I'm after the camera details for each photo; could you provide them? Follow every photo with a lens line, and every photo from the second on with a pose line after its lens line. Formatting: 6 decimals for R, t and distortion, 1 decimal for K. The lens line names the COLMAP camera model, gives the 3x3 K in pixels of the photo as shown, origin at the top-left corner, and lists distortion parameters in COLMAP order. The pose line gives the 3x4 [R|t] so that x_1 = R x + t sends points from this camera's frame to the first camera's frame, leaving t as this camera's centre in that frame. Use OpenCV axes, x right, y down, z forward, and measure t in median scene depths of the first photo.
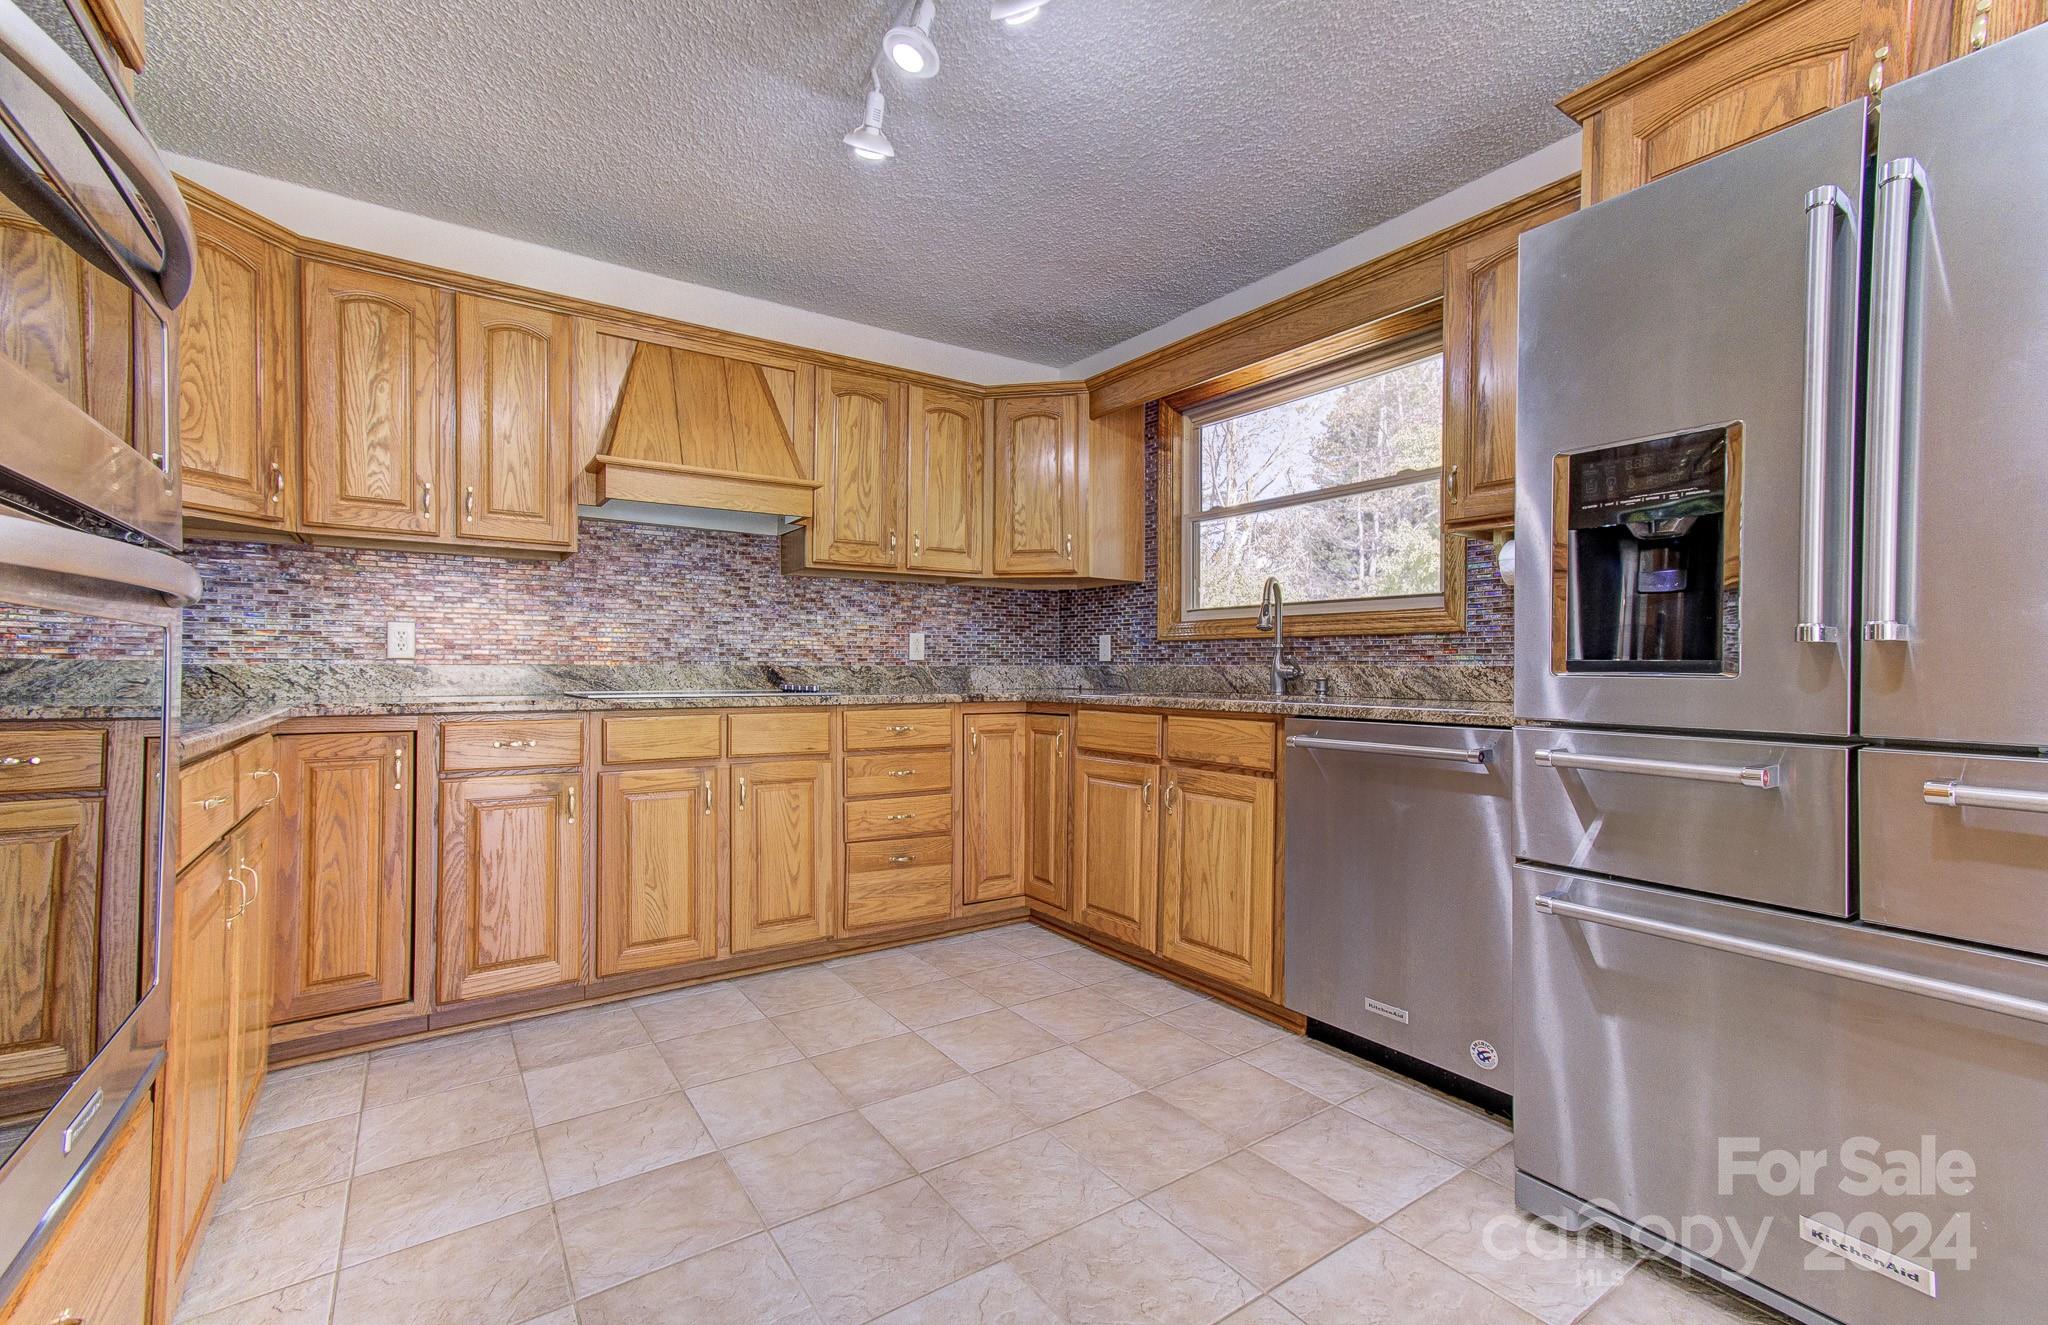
lens RADIAL K [[886.9, 0, 1021.3], [0, 886.9, 668.9], [0, 0, 1]] dist [-0.064888, 0.062273]
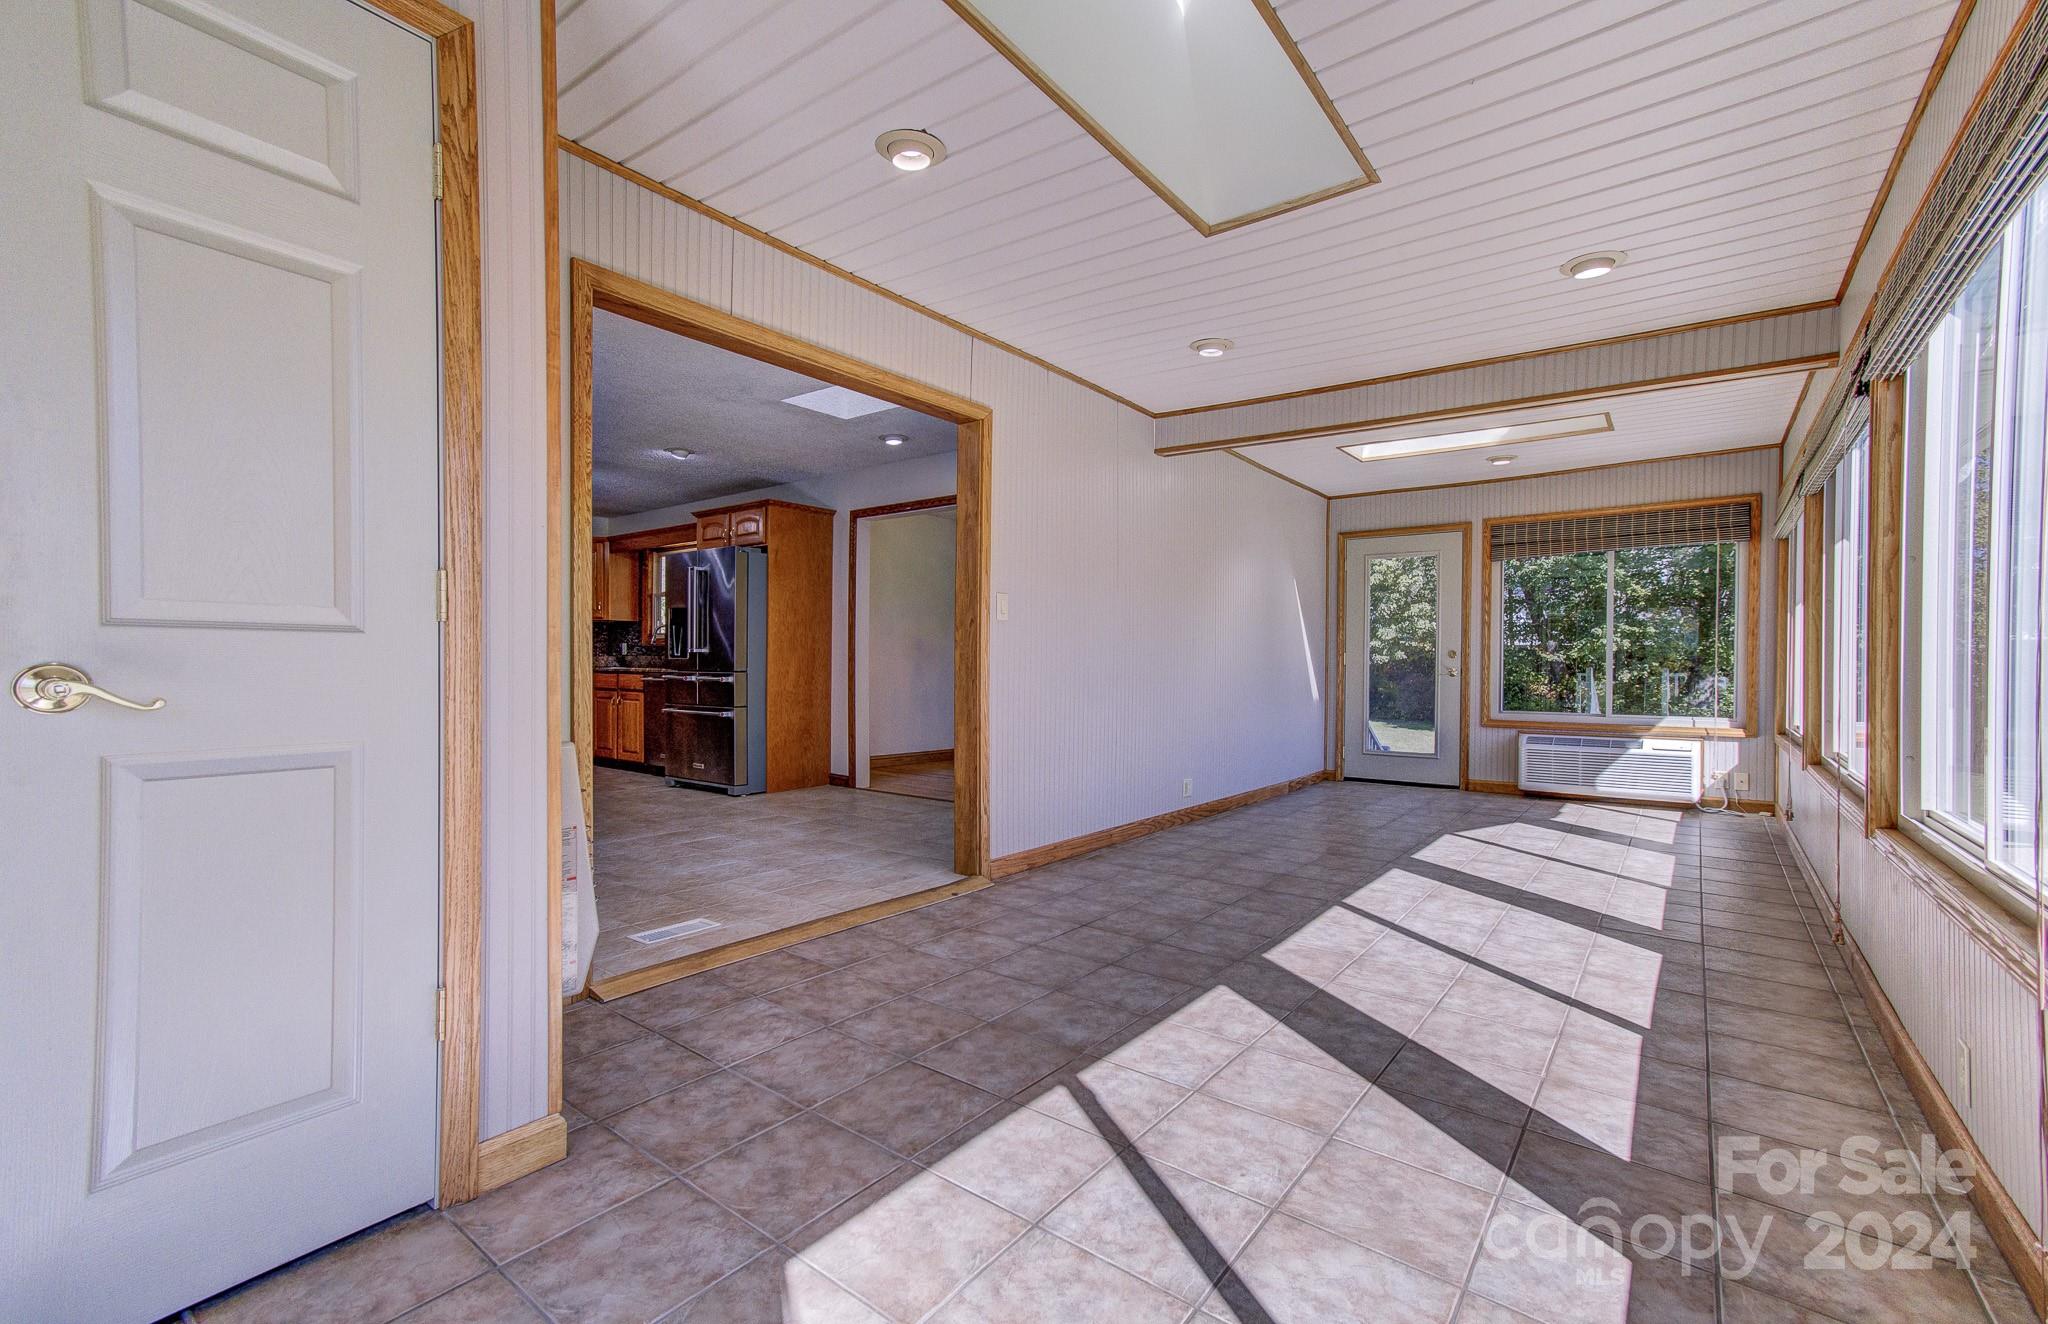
lens RADIAL K [[871.5, 0, 990.8], [0, 871.5, 671.0], [0, 0, 1]] dist [-0.023745, 0.026978]
pose [[0.958215, -0.003750, 0.286026, 0.454473], [0.000660, 0.999940, 0.010897, 0.012857], [-0.286050, -0.010253, 0.958160, -1.813284]]
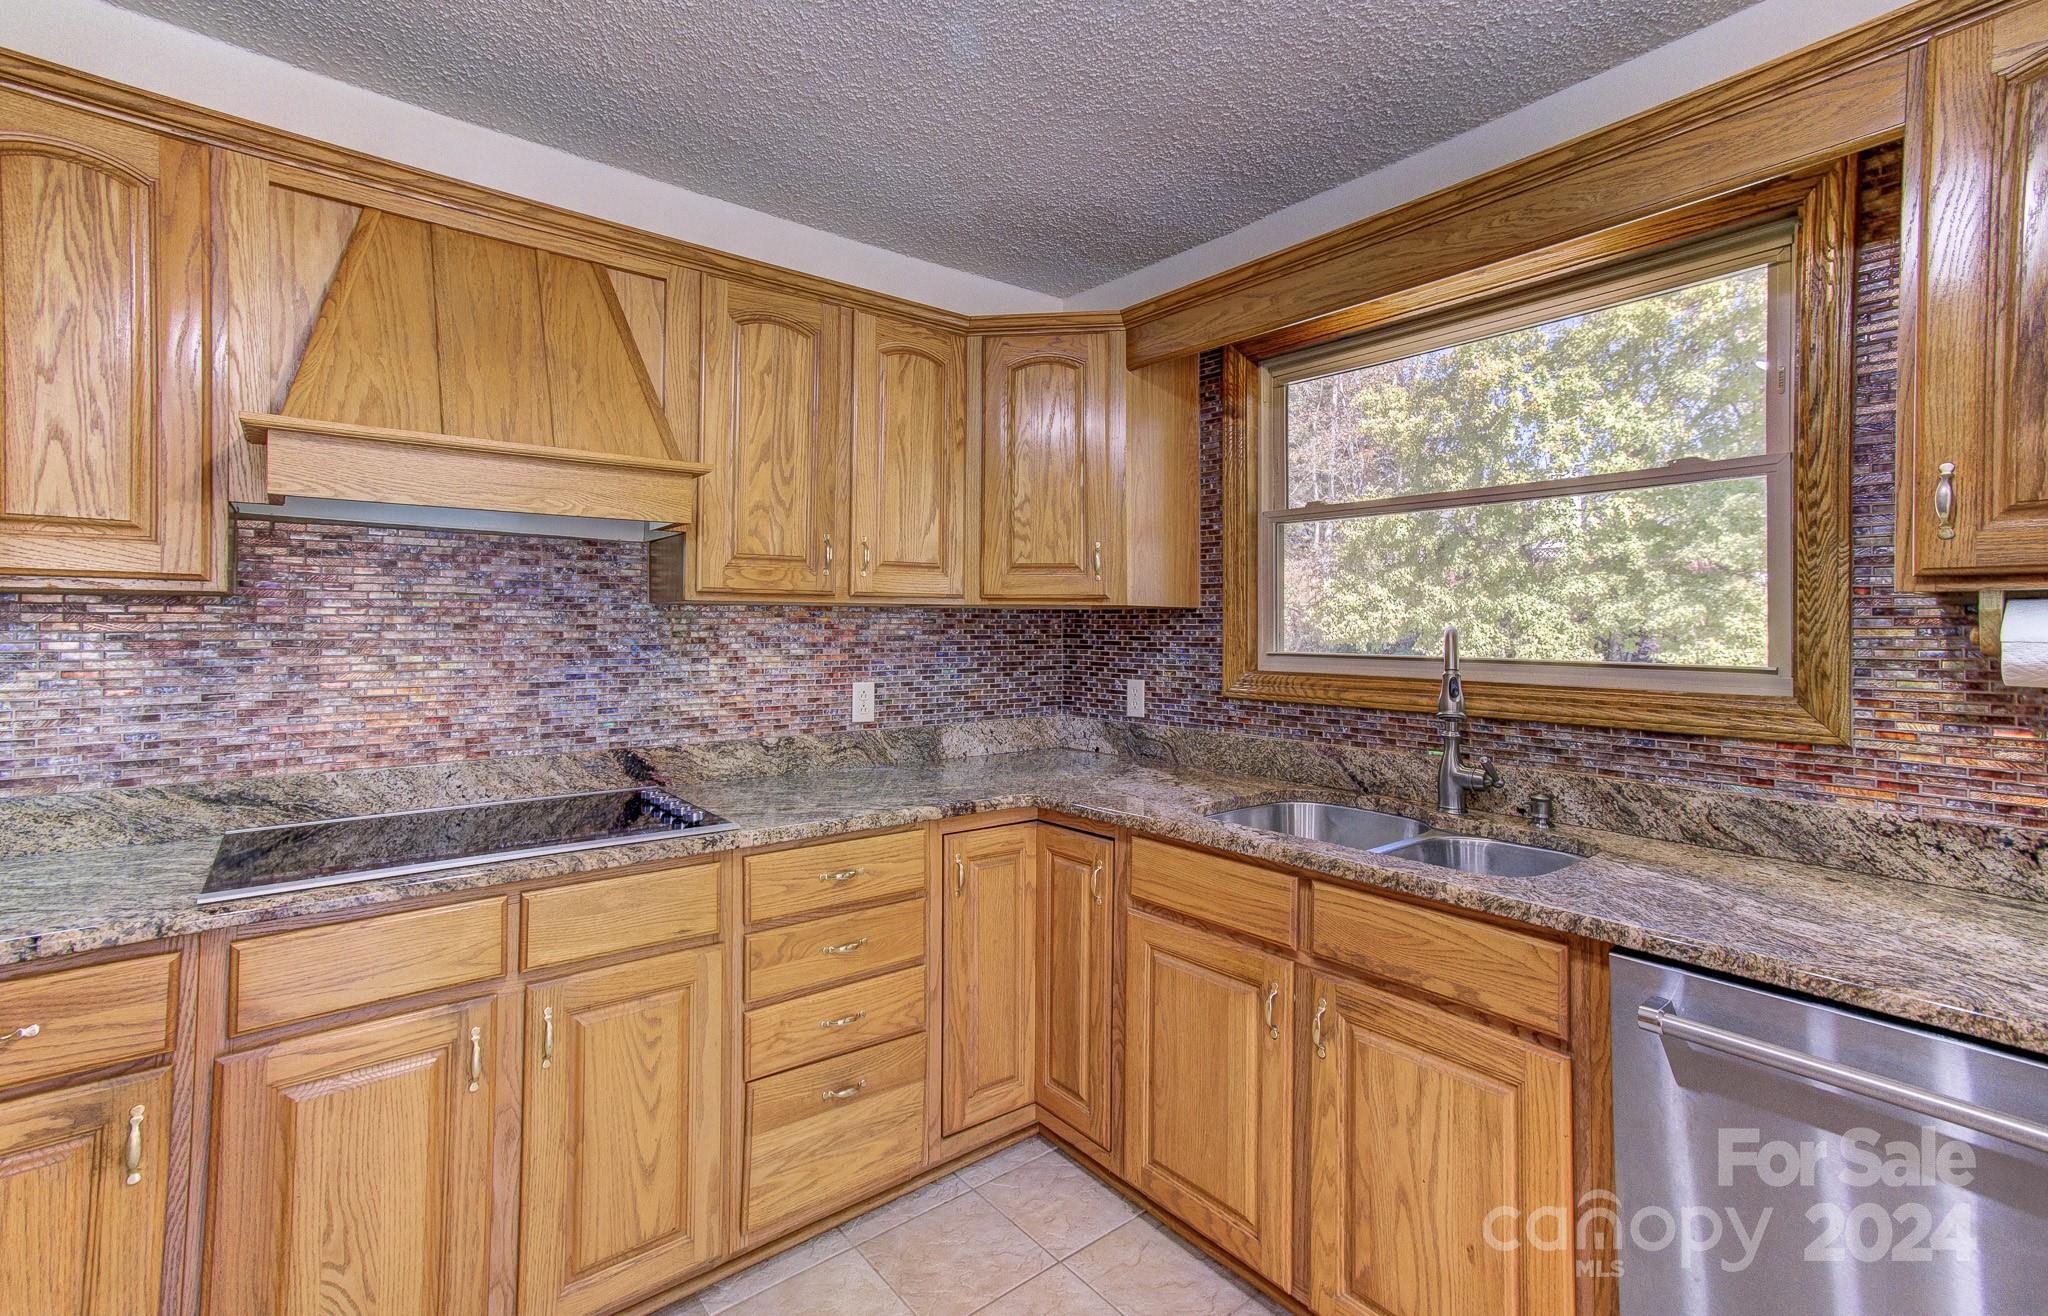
lens RADIAL K [[919.5, 0, 1031.1], [0, 919.5, 608.9], [0, 0, 1]] dist [-0.026756, 0.033676]
pose [[0.996840, -0.000362, 0.079433, -0.057392], [0.002288, 0.999705, -0.024165, -0.097248], [-0.079401, 0.024270, 0.996547, 0.363027]]
